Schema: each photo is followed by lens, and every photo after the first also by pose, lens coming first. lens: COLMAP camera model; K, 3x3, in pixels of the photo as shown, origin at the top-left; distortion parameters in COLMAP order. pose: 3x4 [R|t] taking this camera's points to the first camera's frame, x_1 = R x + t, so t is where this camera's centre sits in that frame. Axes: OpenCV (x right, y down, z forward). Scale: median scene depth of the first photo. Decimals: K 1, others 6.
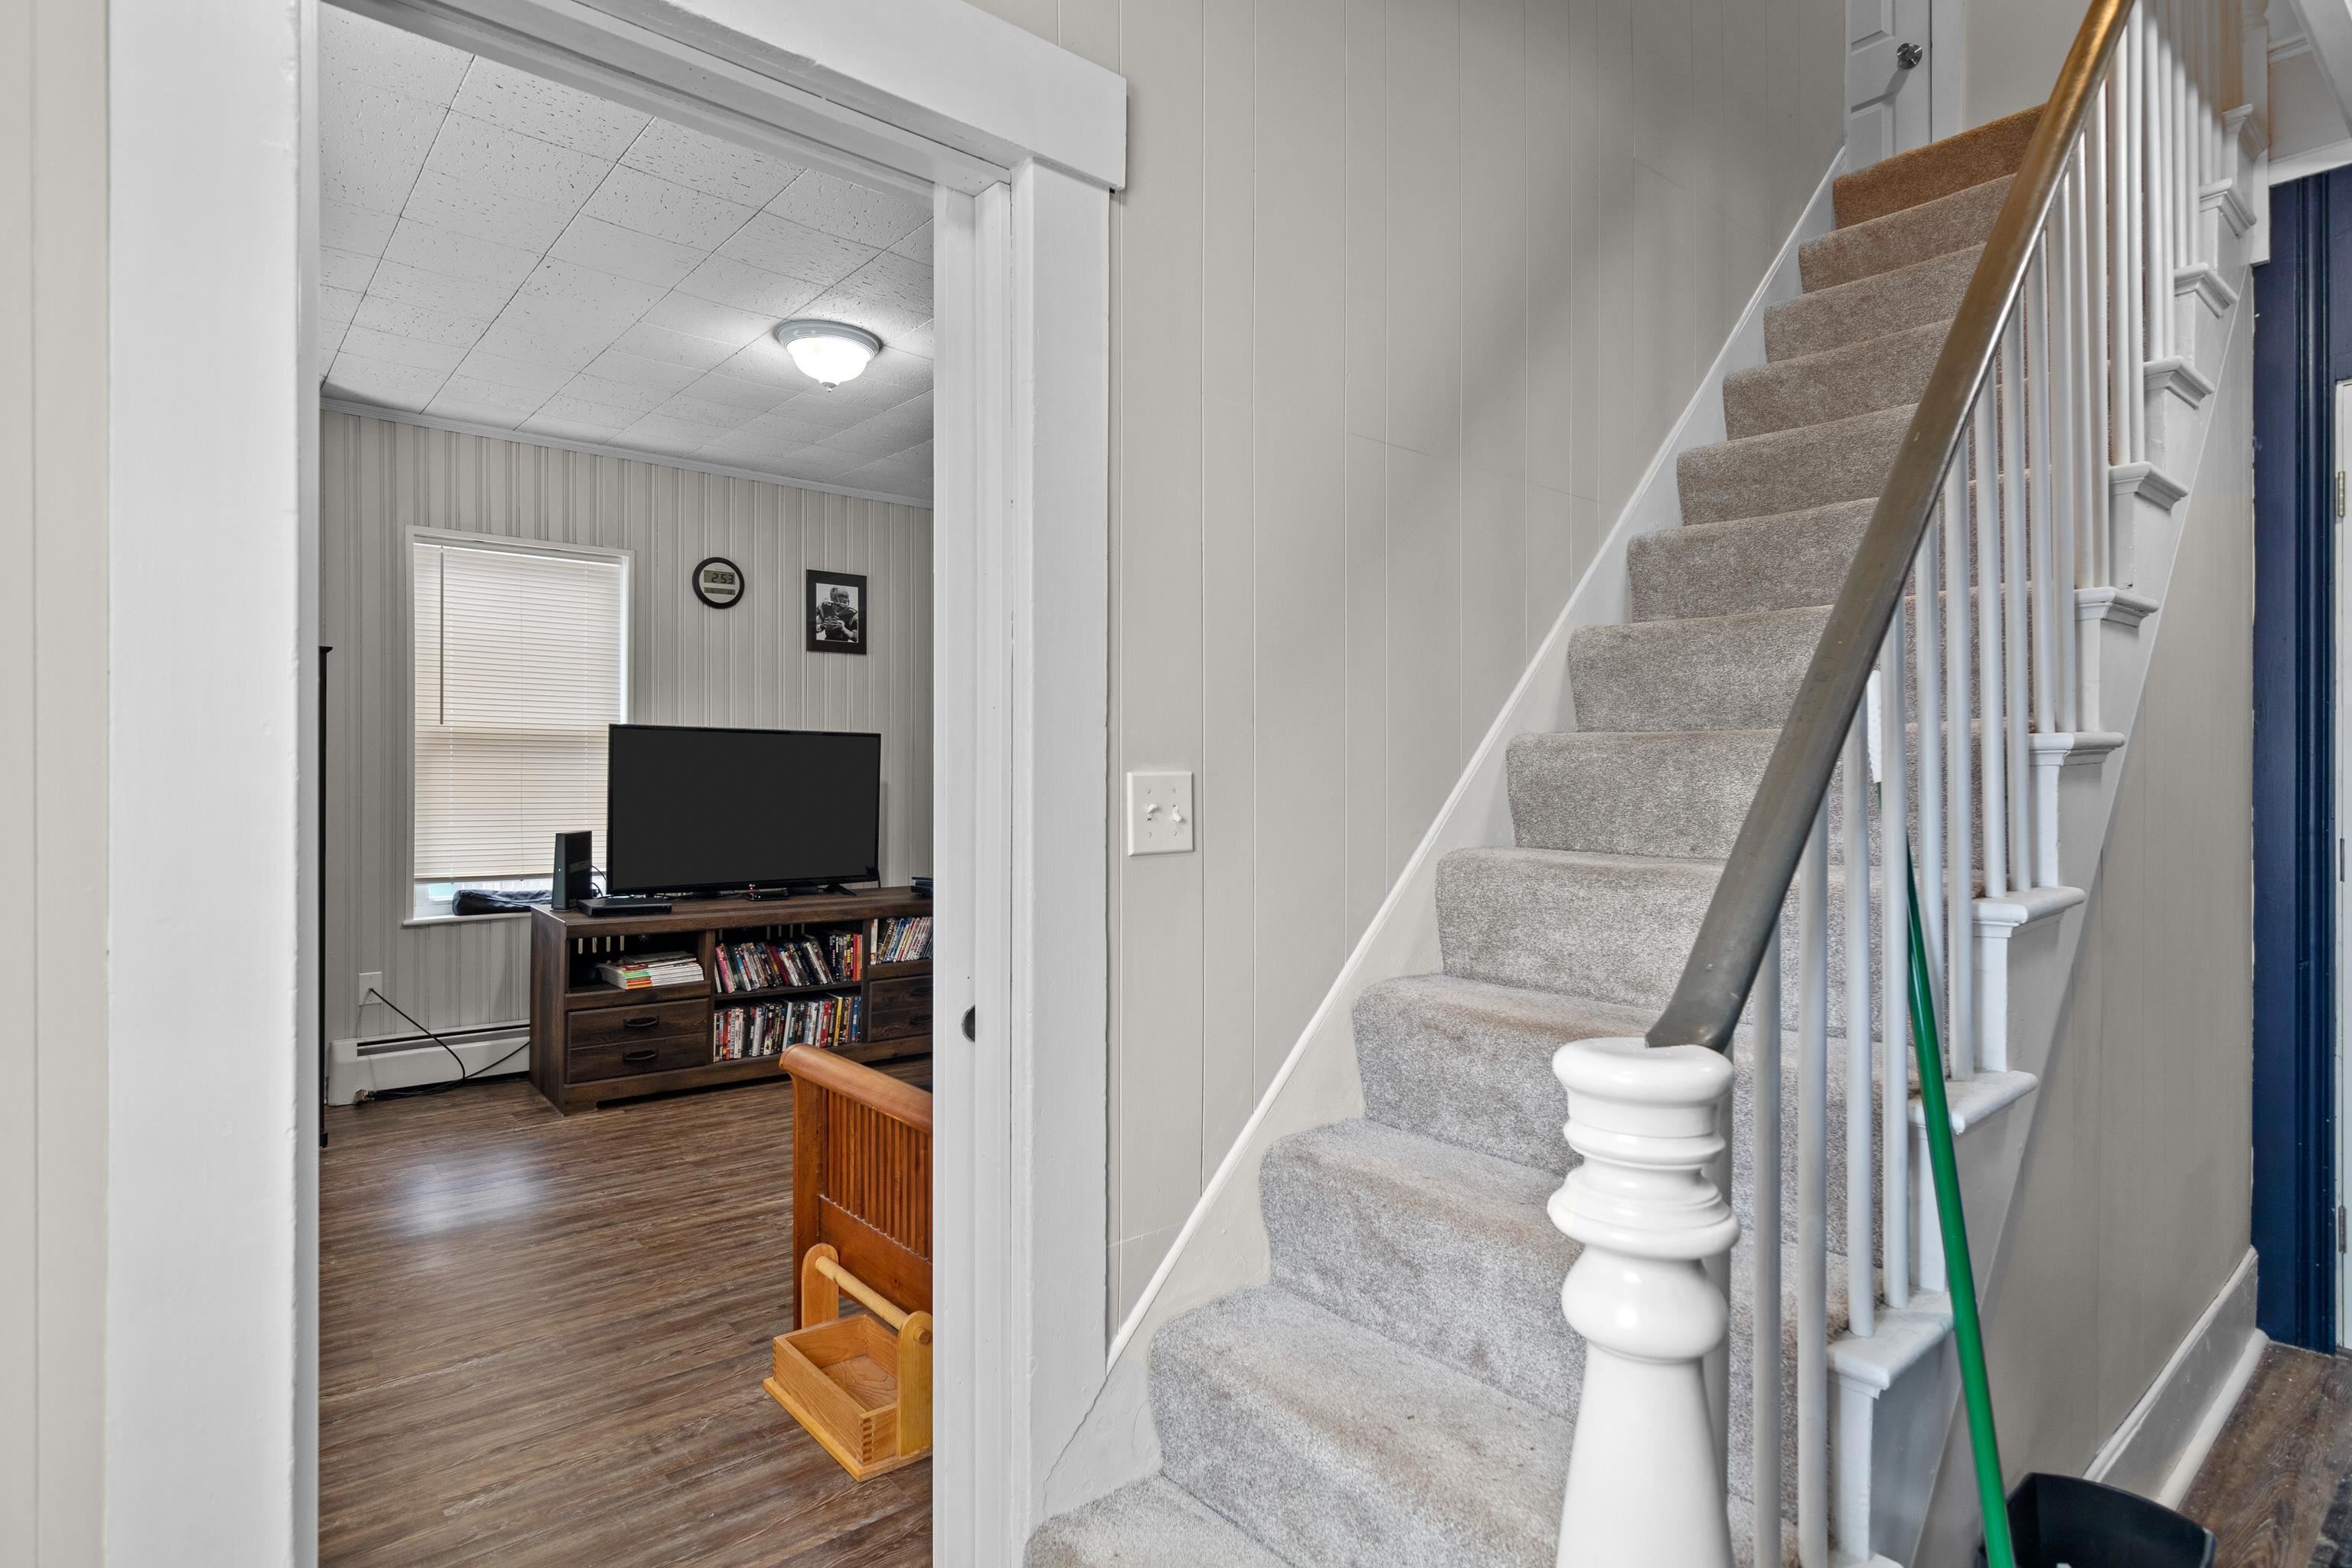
lens RADIAL K [[1201.7, 0, 1169.7], [0, 1201.7, 780.1], [0, 0, 1]] dist [0.016376, -0.000317]
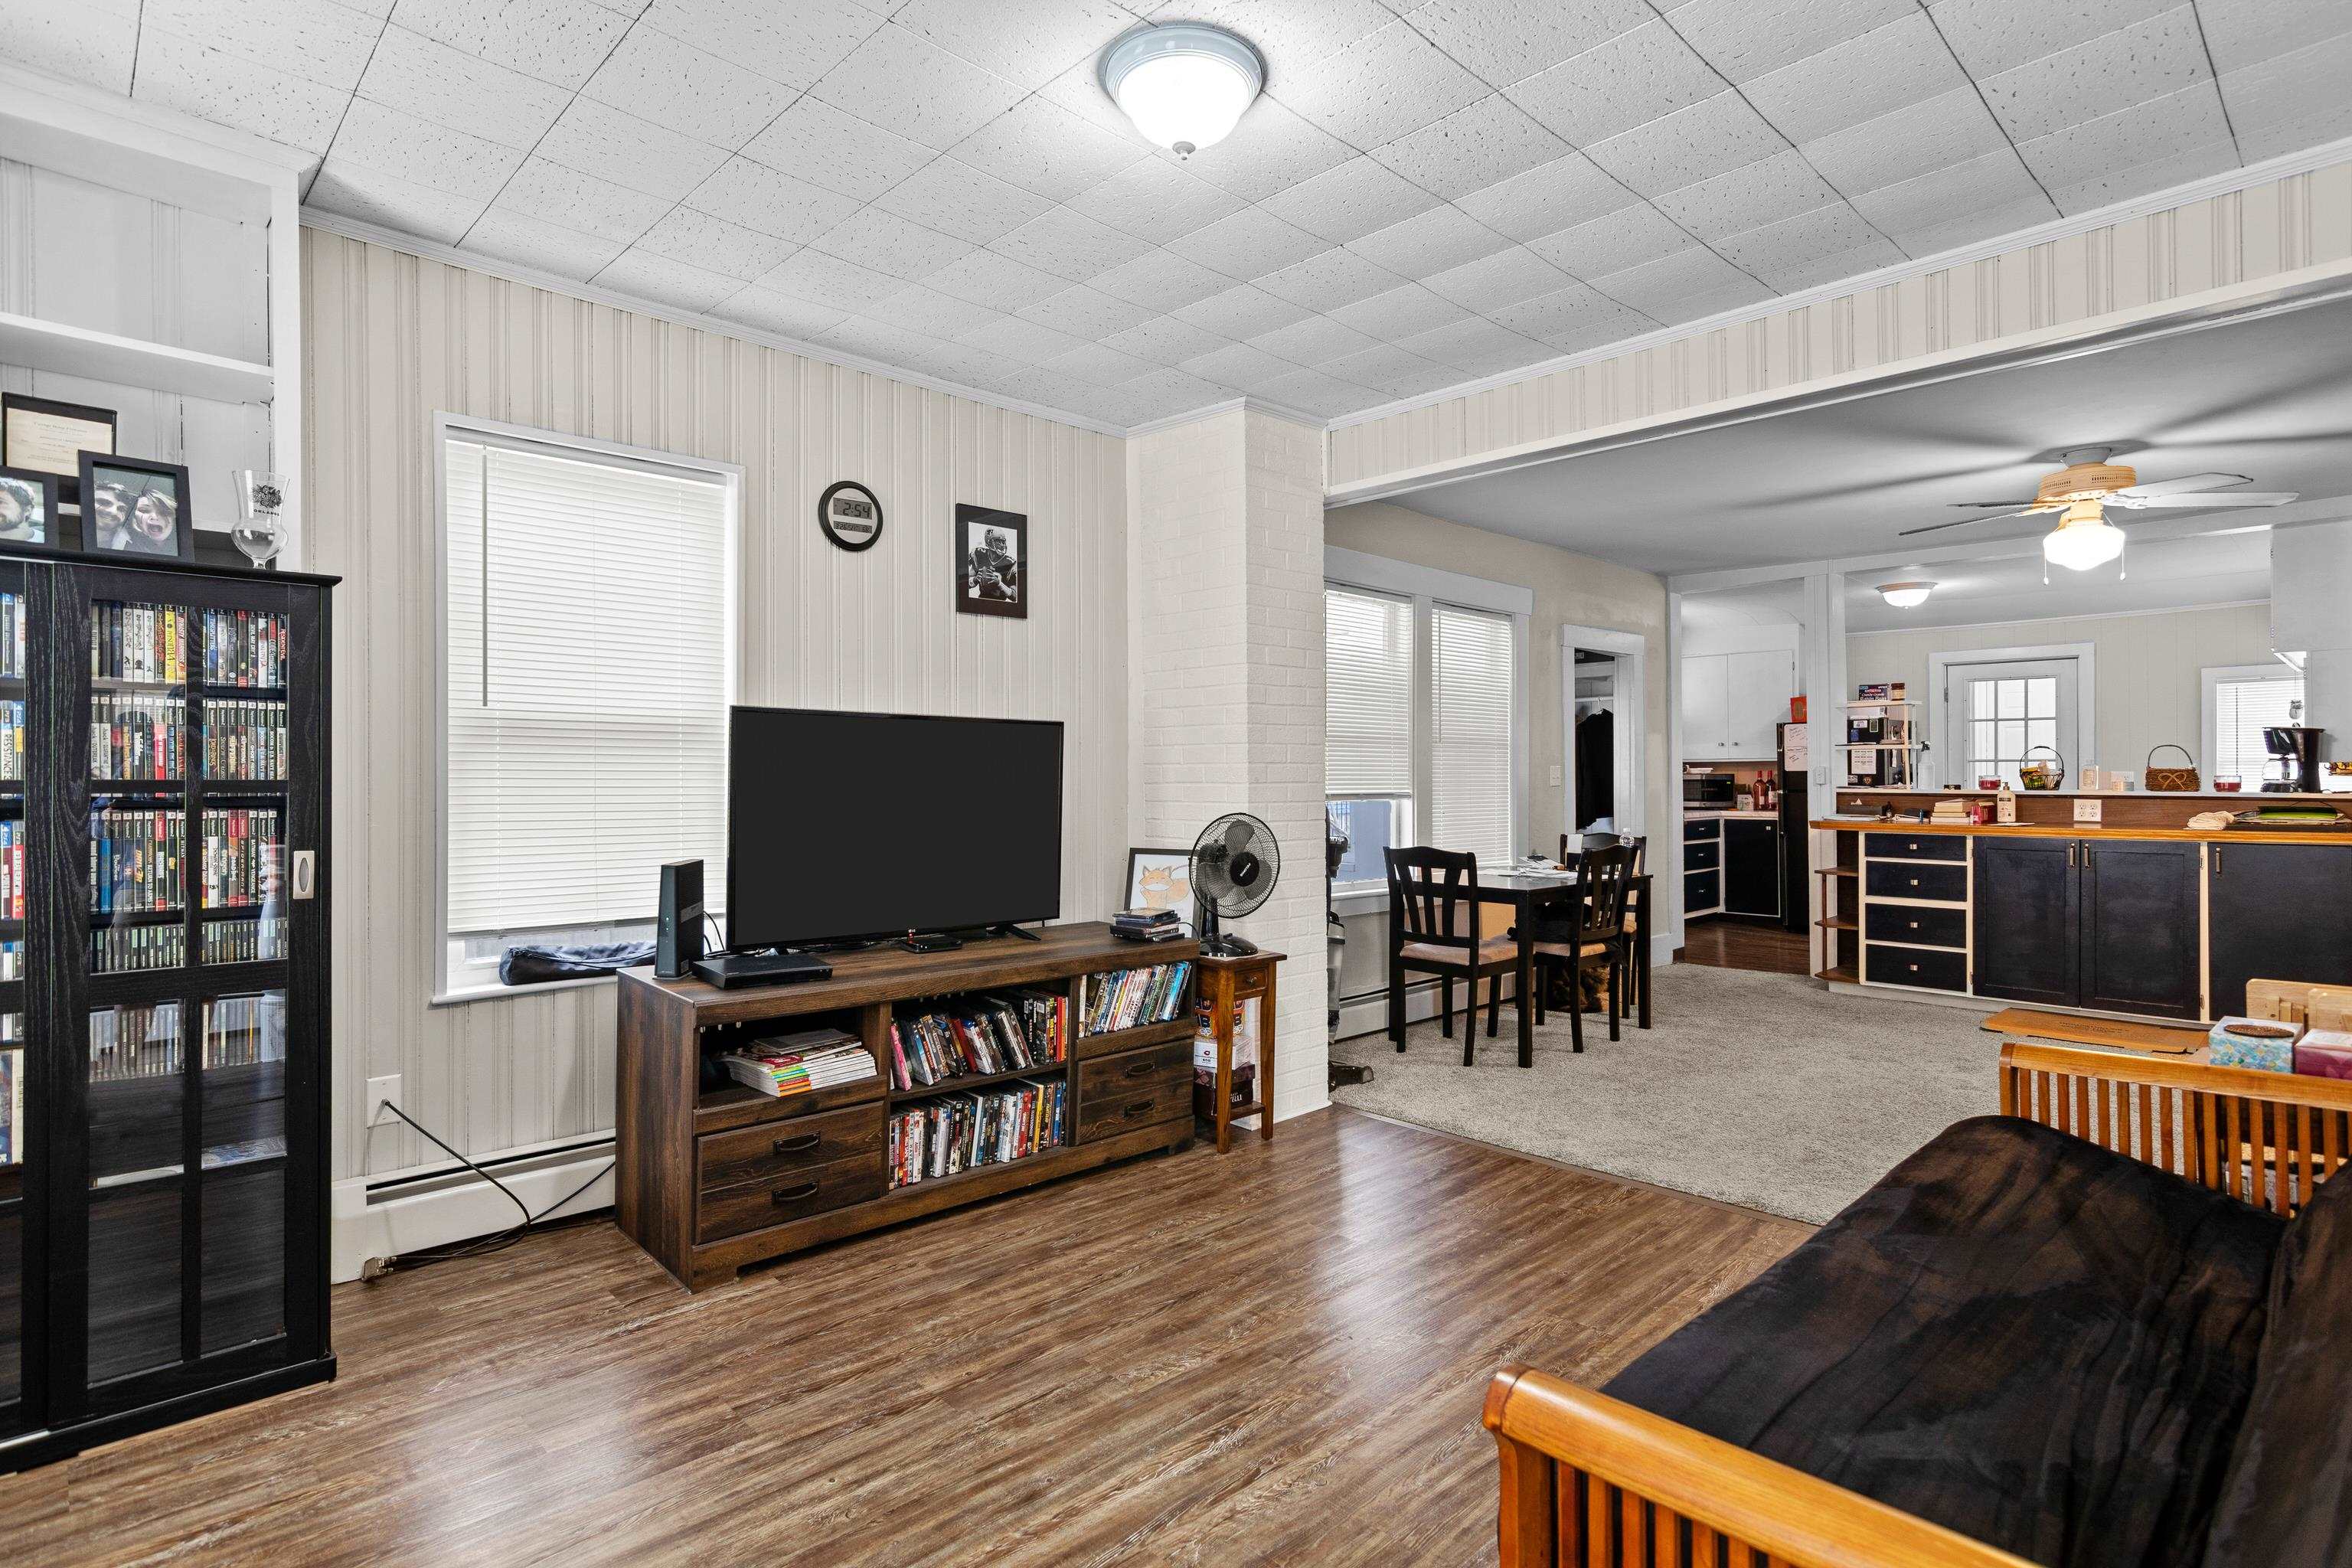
lens RADIAL K [[1201.7, 0, 1182.7], [0, 1201.7, 778.0], [0, 0, 1]] dist [0.016376, -0.000317]
pose [[0.998415, -0.004128, 0.056123, -0.244073], [0.004138, 0.999991, -0.000059, -0.003837], [-0.056123, 0.000291, 0.998424, 0.292335]]
